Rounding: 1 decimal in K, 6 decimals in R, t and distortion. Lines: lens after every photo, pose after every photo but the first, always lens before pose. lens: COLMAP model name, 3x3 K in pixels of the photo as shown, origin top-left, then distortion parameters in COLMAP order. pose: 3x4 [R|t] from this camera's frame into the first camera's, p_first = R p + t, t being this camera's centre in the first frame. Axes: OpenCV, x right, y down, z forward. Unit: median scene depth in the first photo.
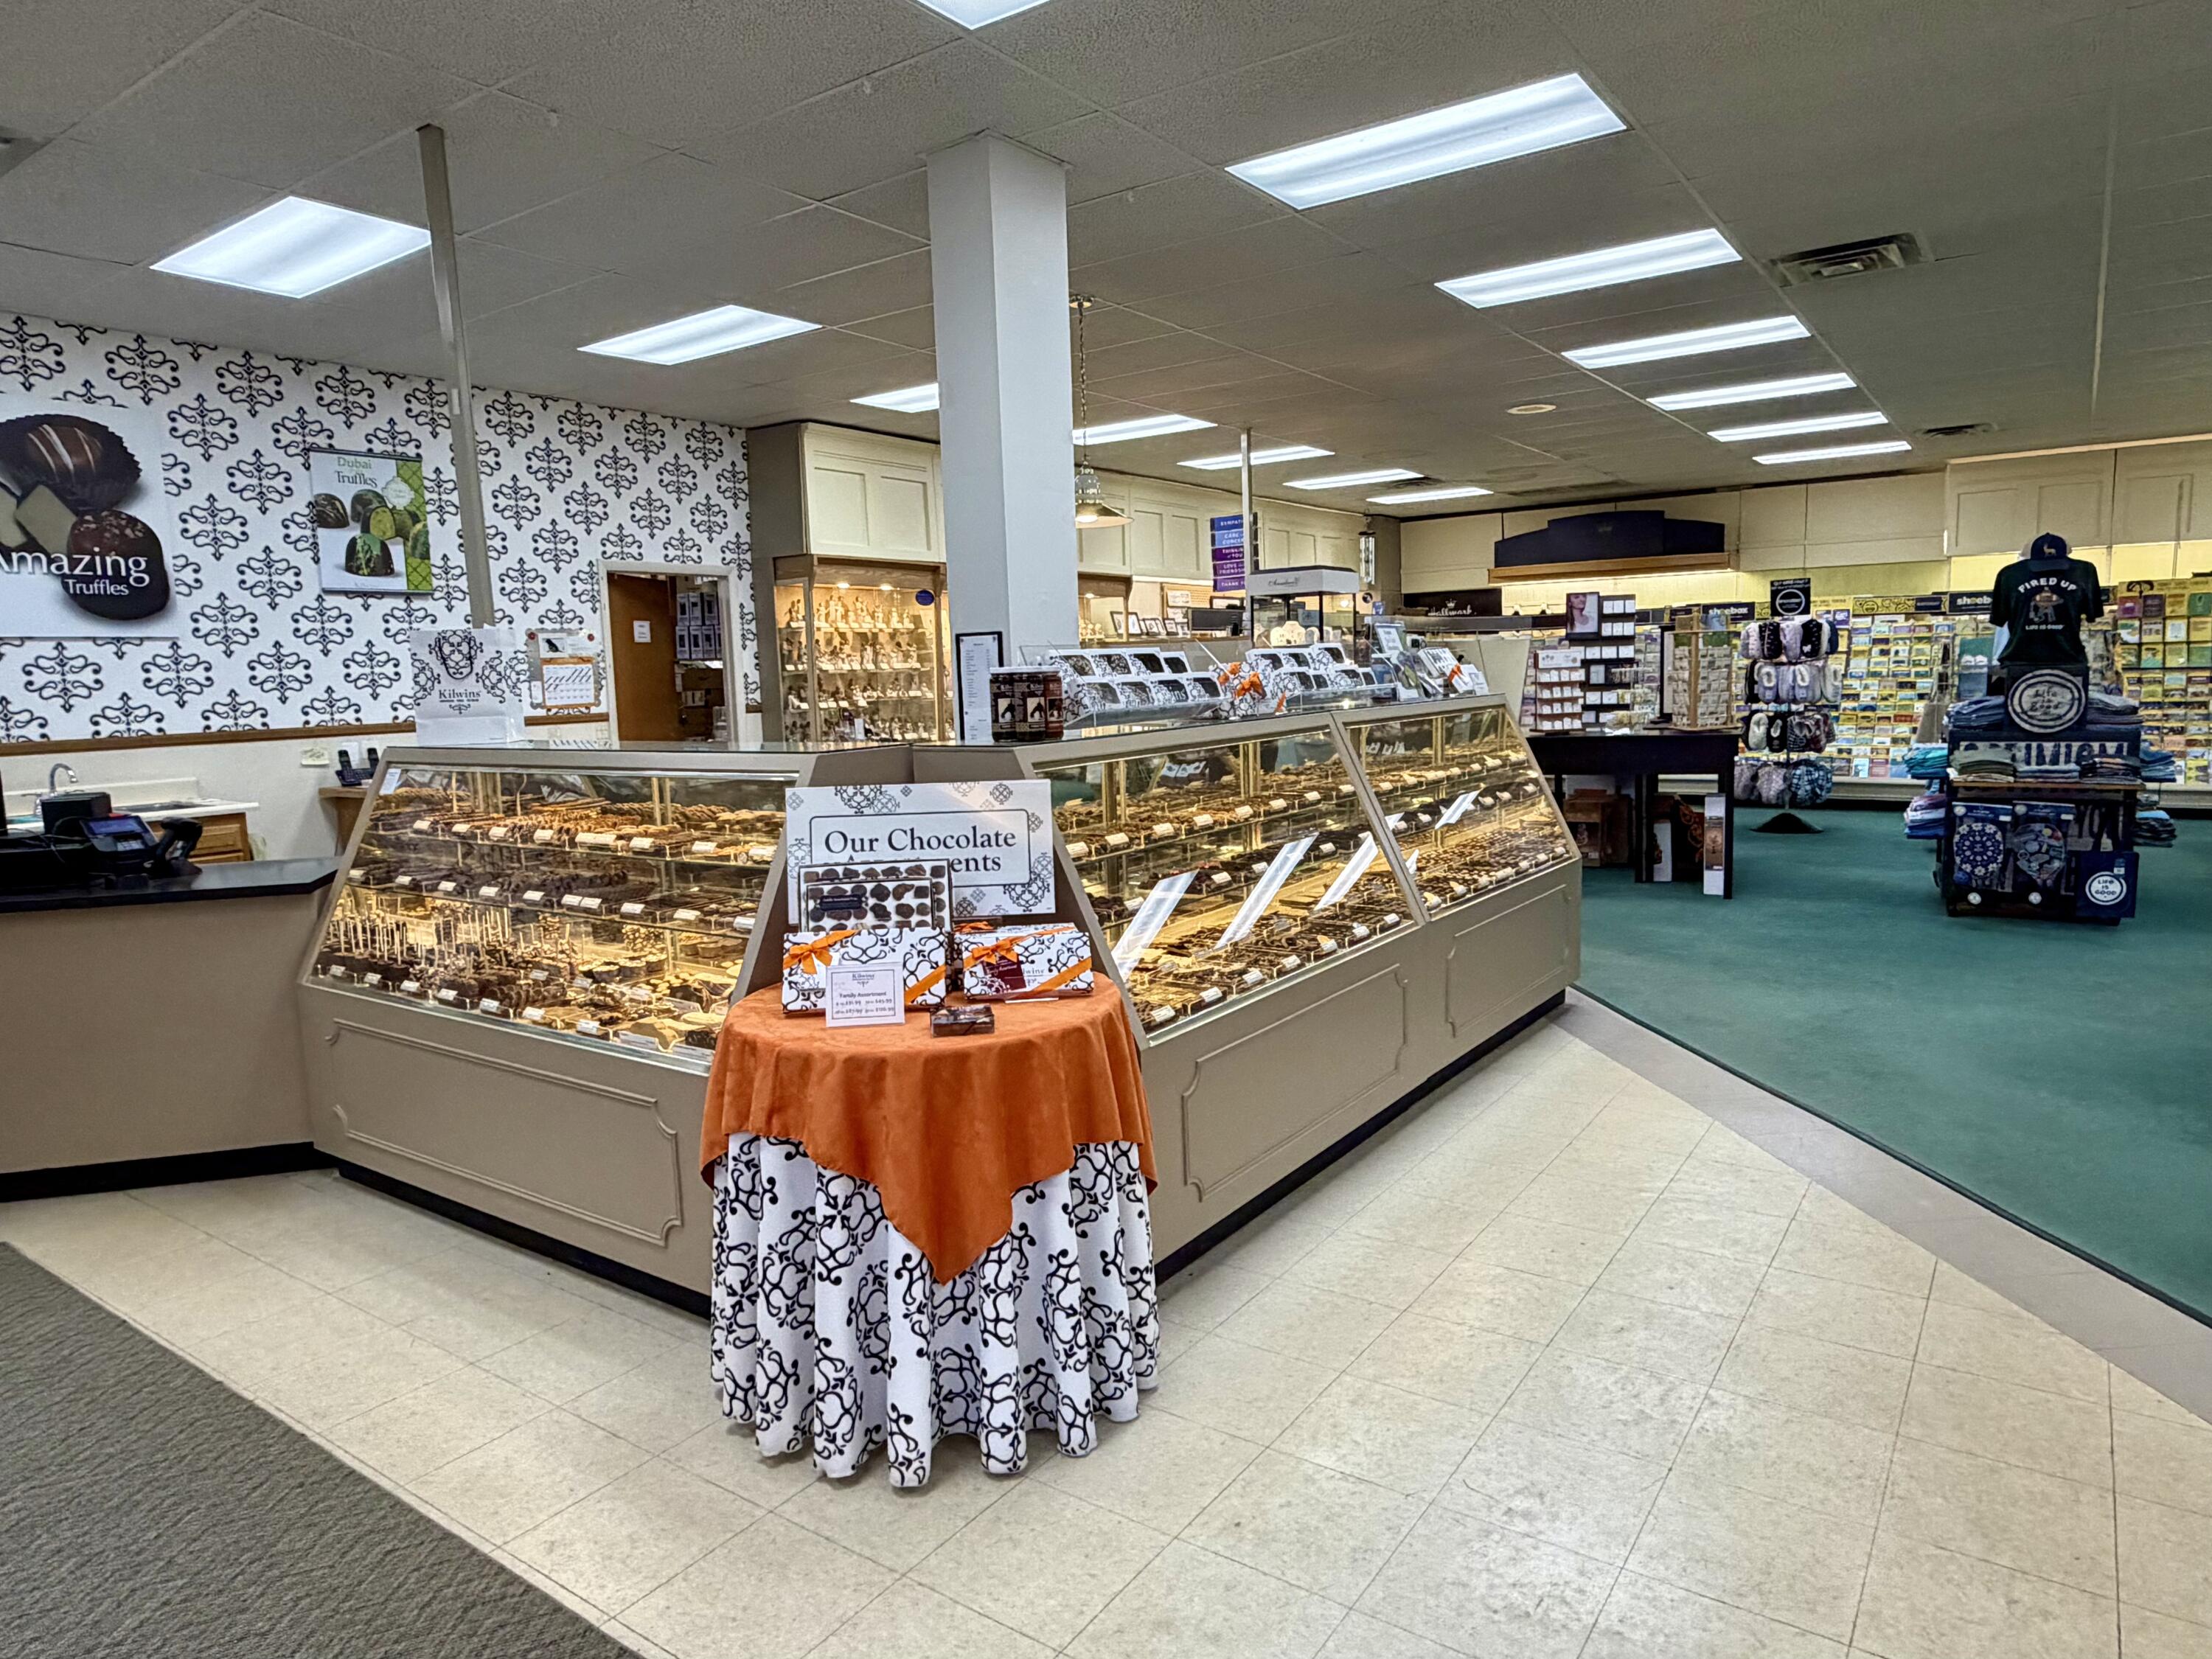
lens RADIAL K [[1362.0, 0, 1106.0], [0, 1362.0, 829.5], [0, 0, 1]] dist [-0.003263, 0.001155]
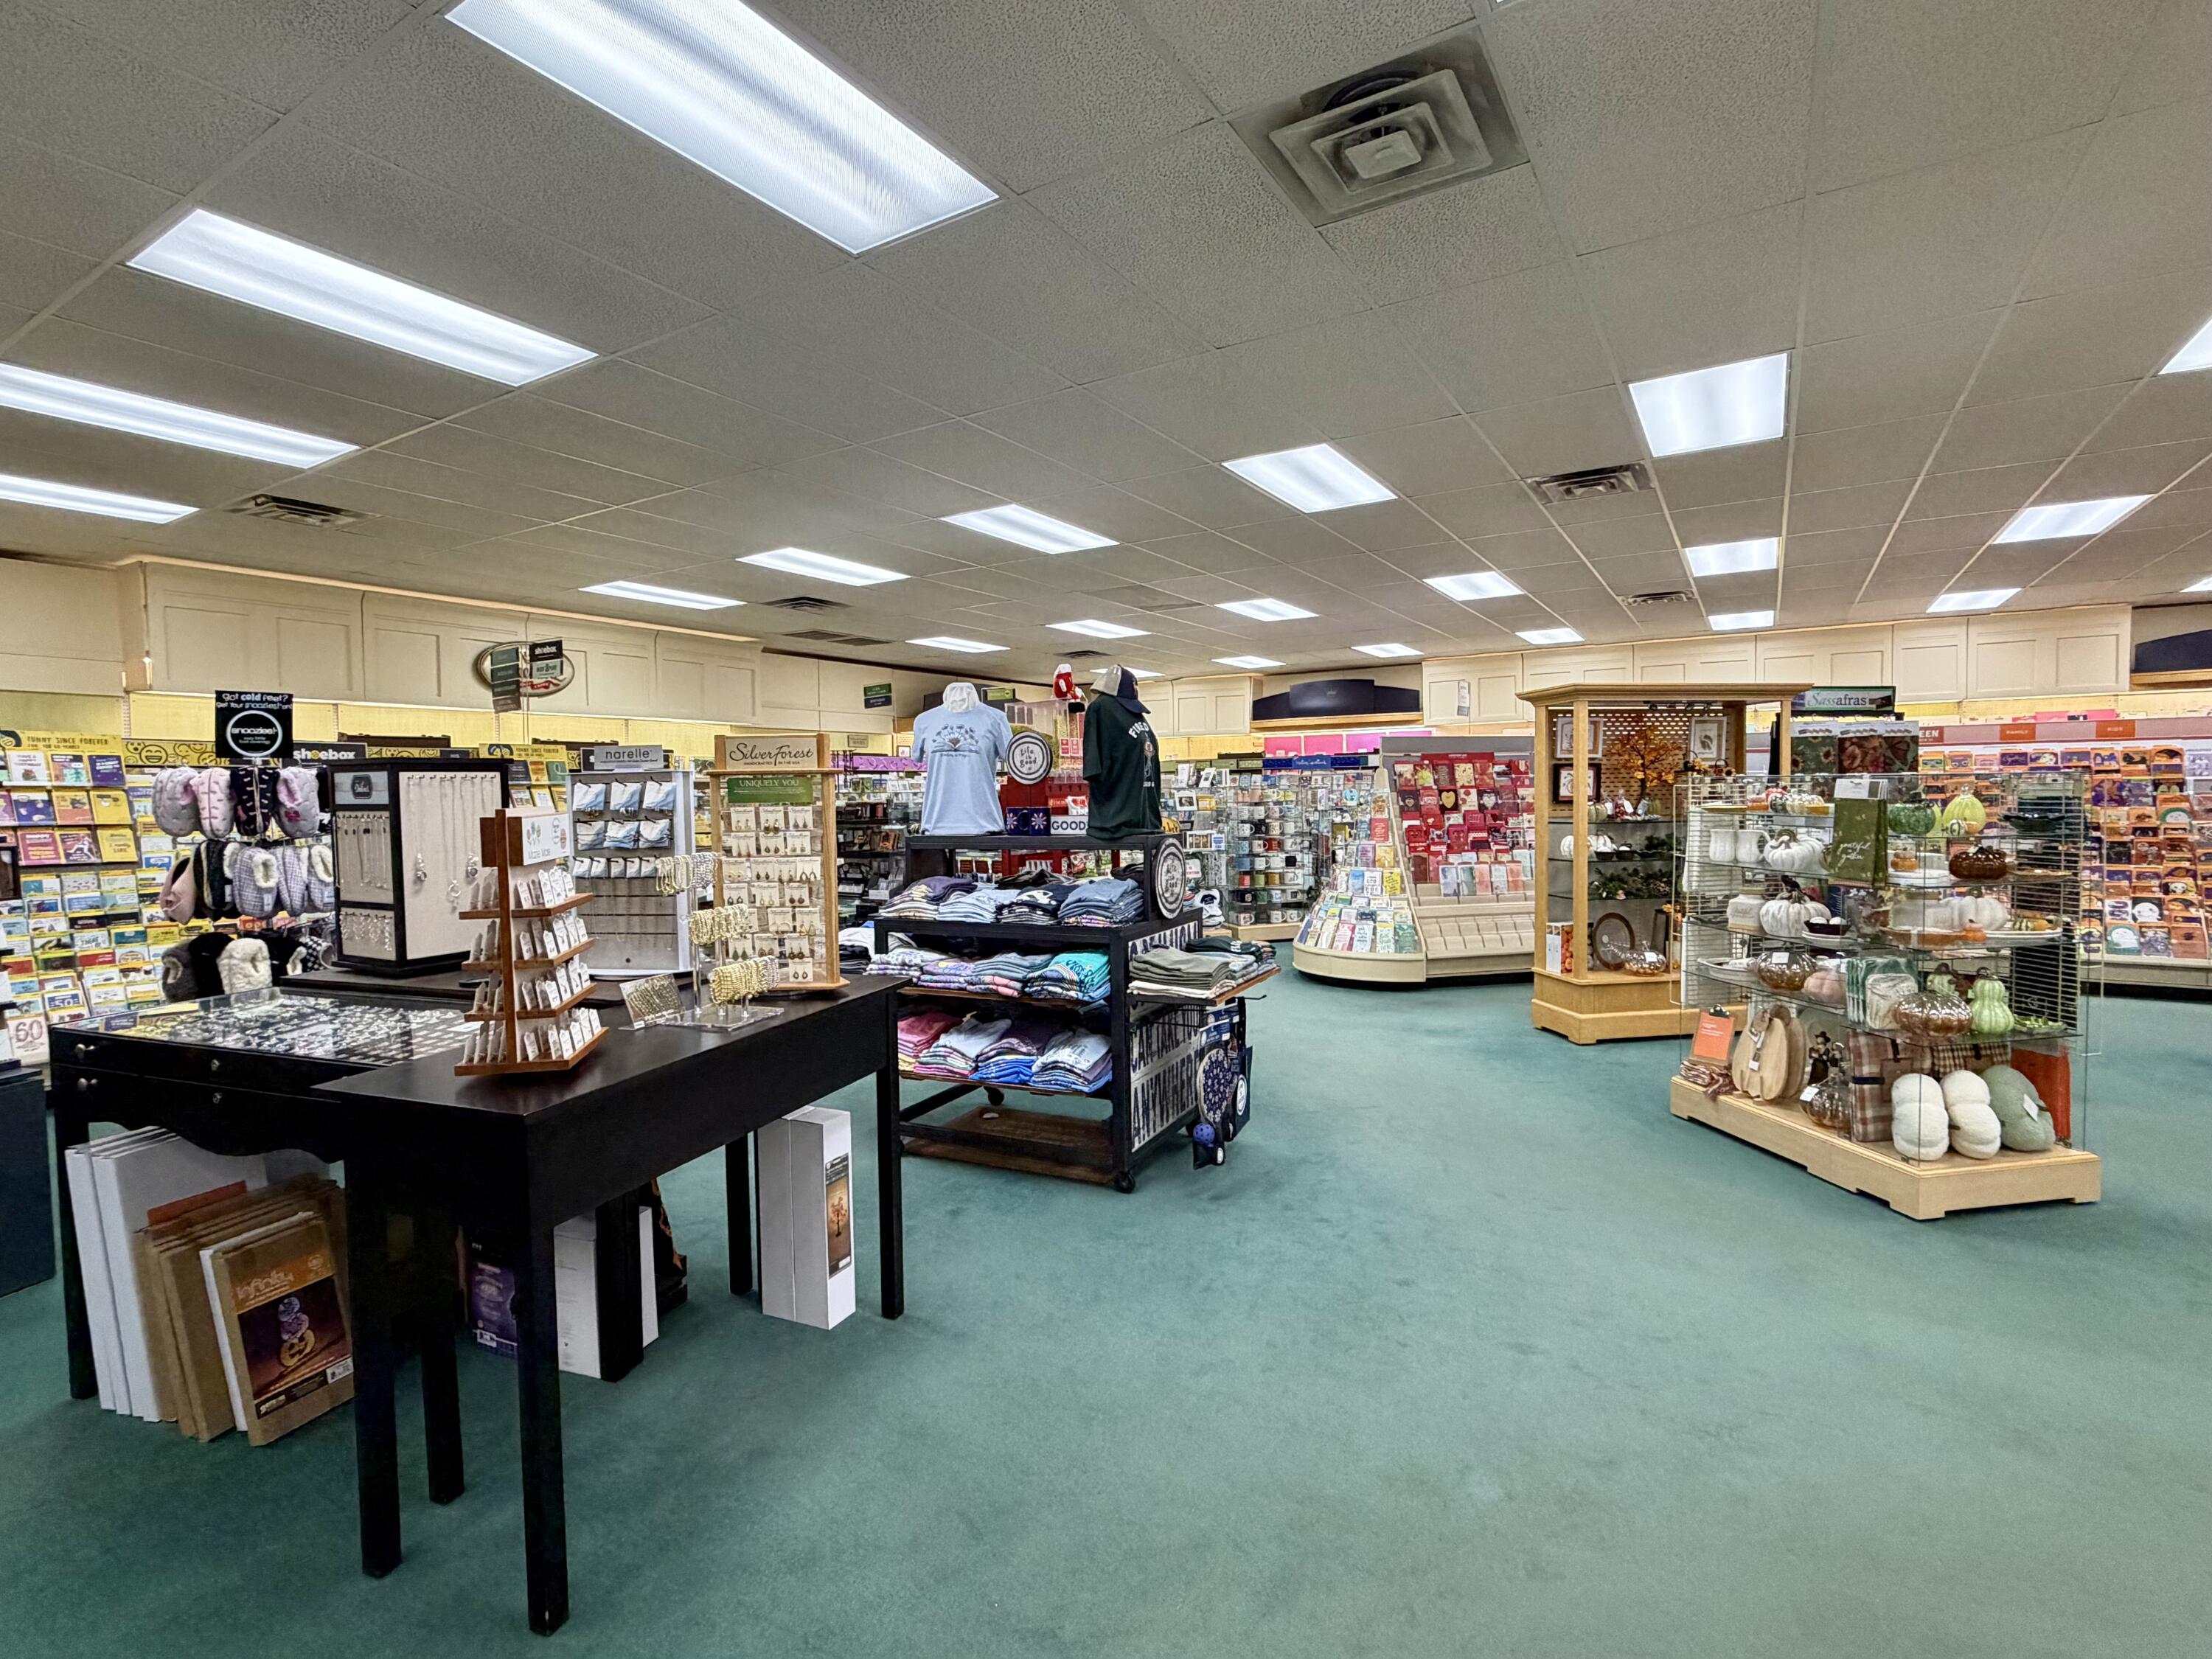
lens RADIAL K [[1062.2, 0, 1106.0], [0, 1062.2, 829.5], [0, 0, 1]] dist [0.000848, -0.000584]
pose [[-0.060320, -0.005174, 0.998166, 0.080252], [0.136874, 0.990498, 0.013406, -0.128688], [-0.988750, 0.137431, -0.059039, 1.016218]]
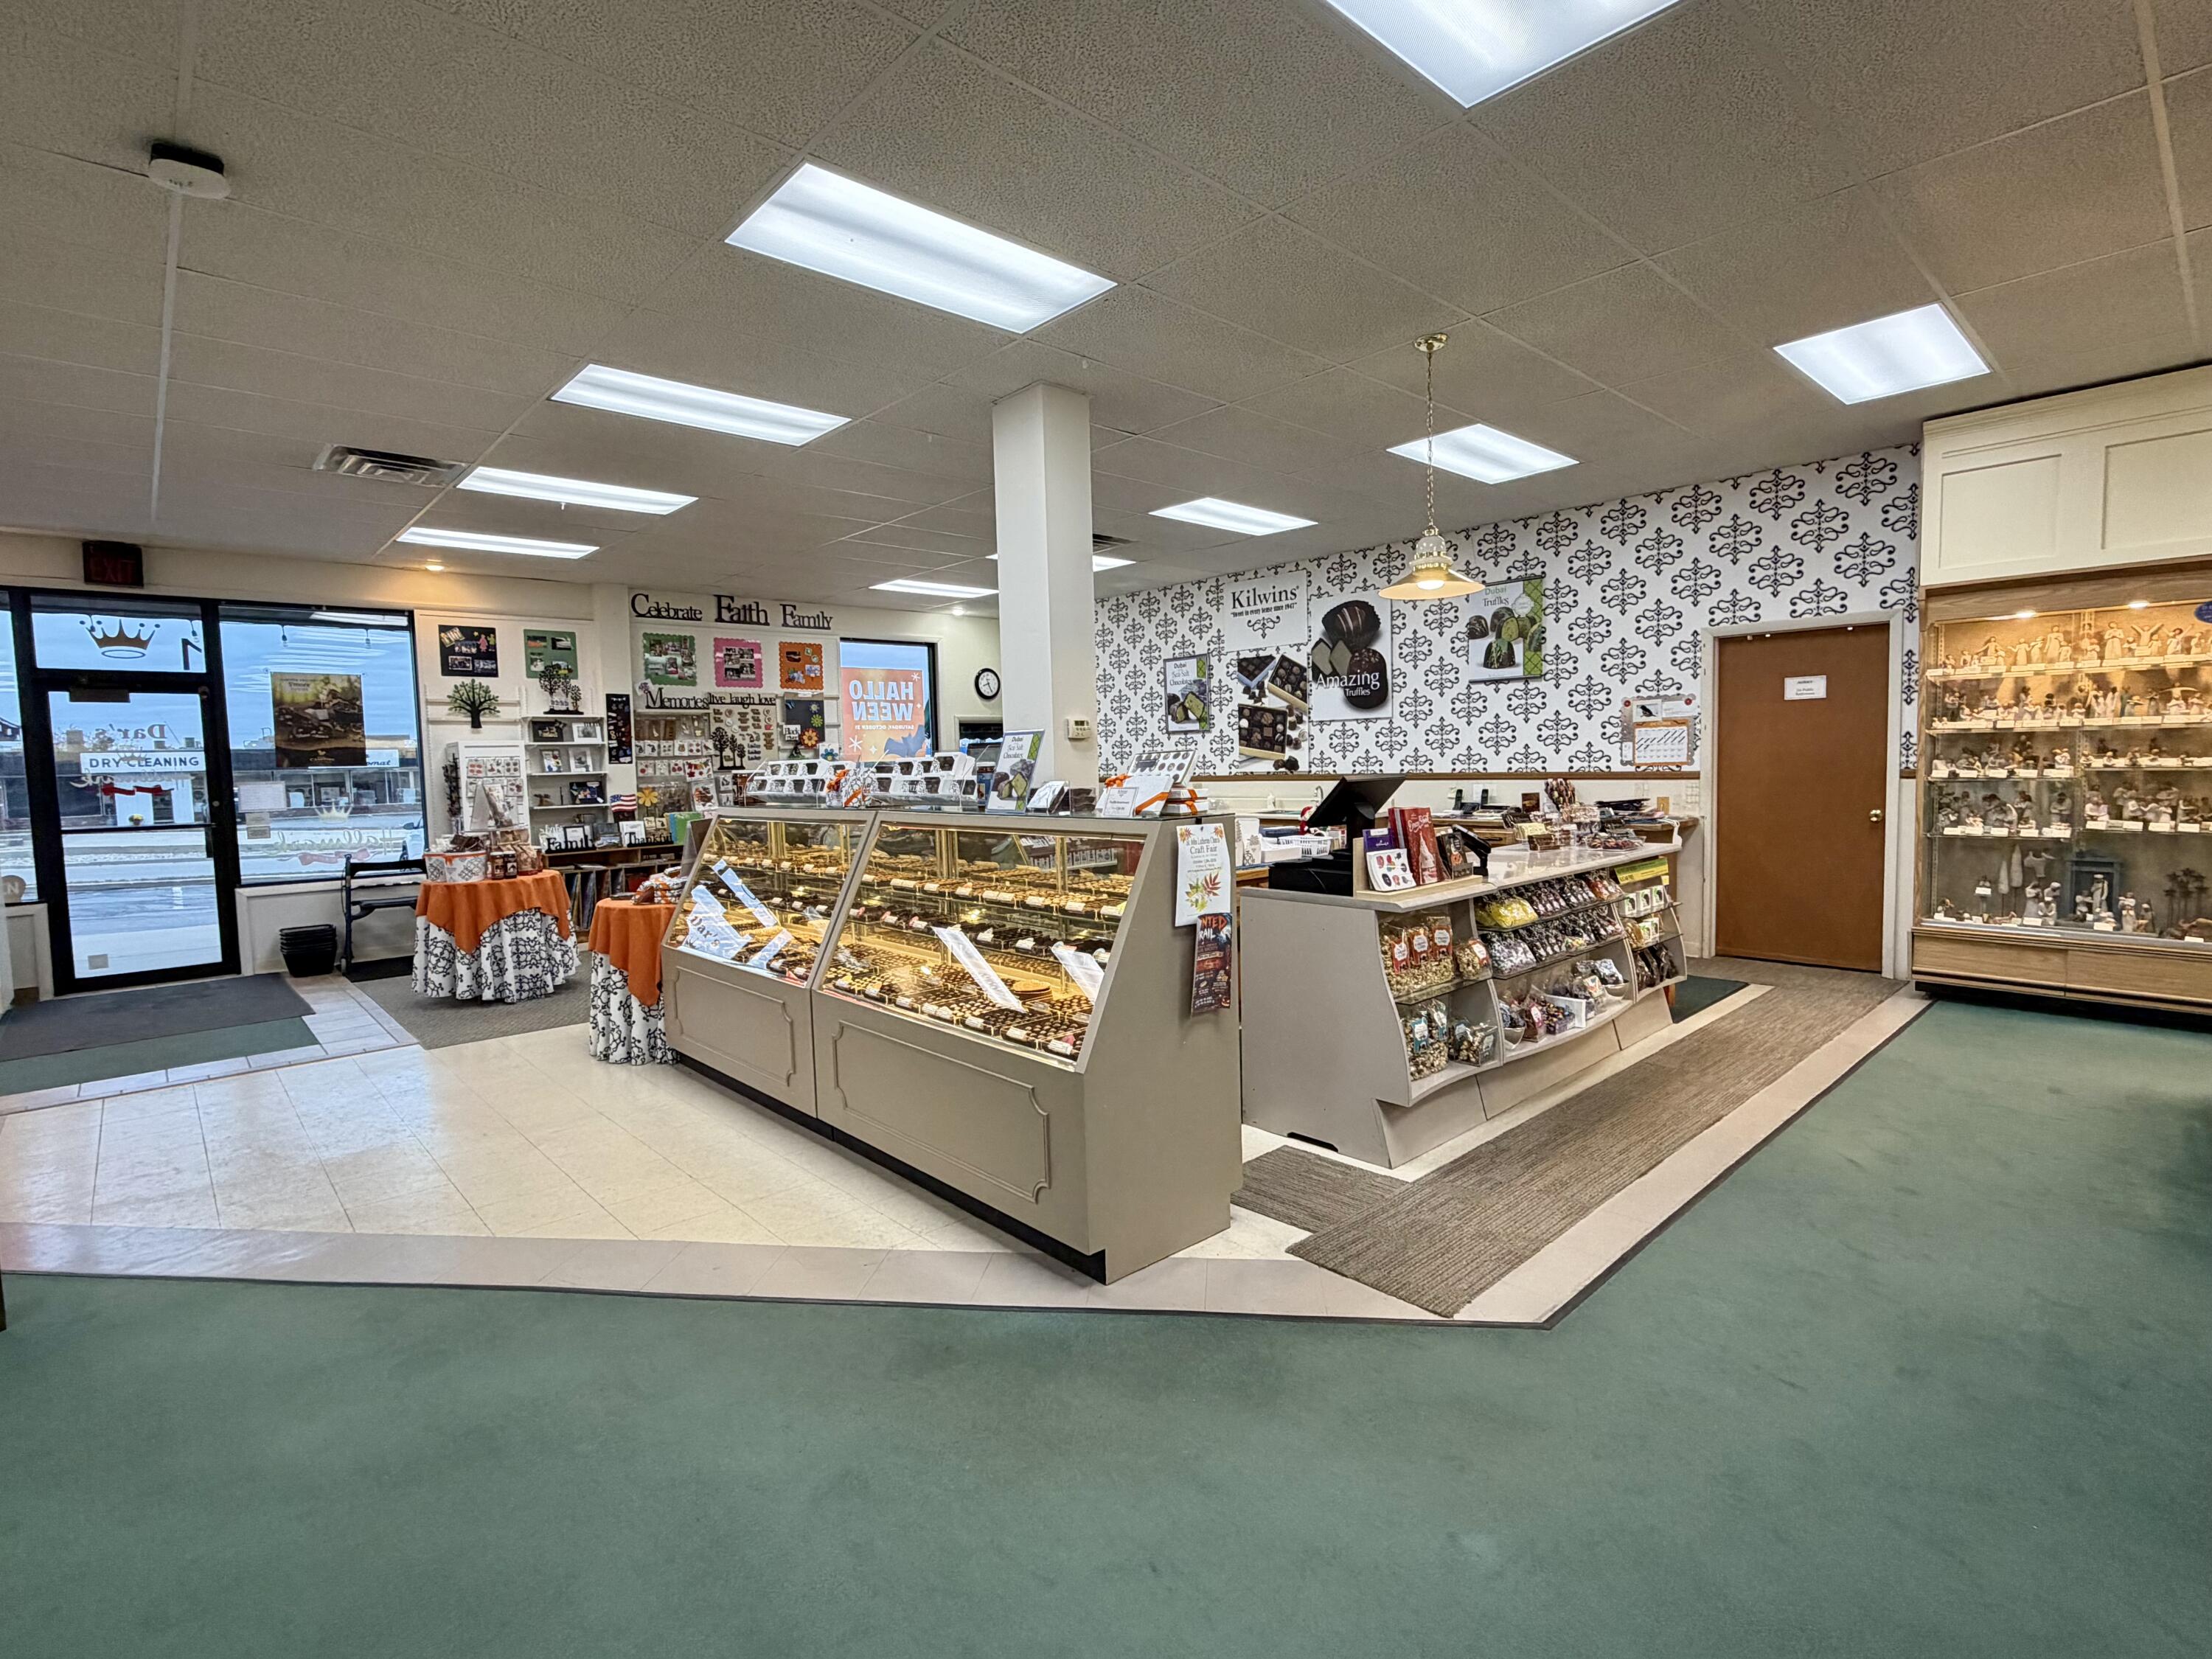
lens RADIAL K [[1062.2, 0, 1106.0], [0, 1062.2, 829.5], [0, 0, 1]] dist [0.000848, -0.000584]
pose [[-0.209551, 0.105405, -0.972100, 0.659083], [-0.079314, 0.989064, 0.124342, -0.129564], [0.974576, 0.103157, -0.198899, 0.866277]]
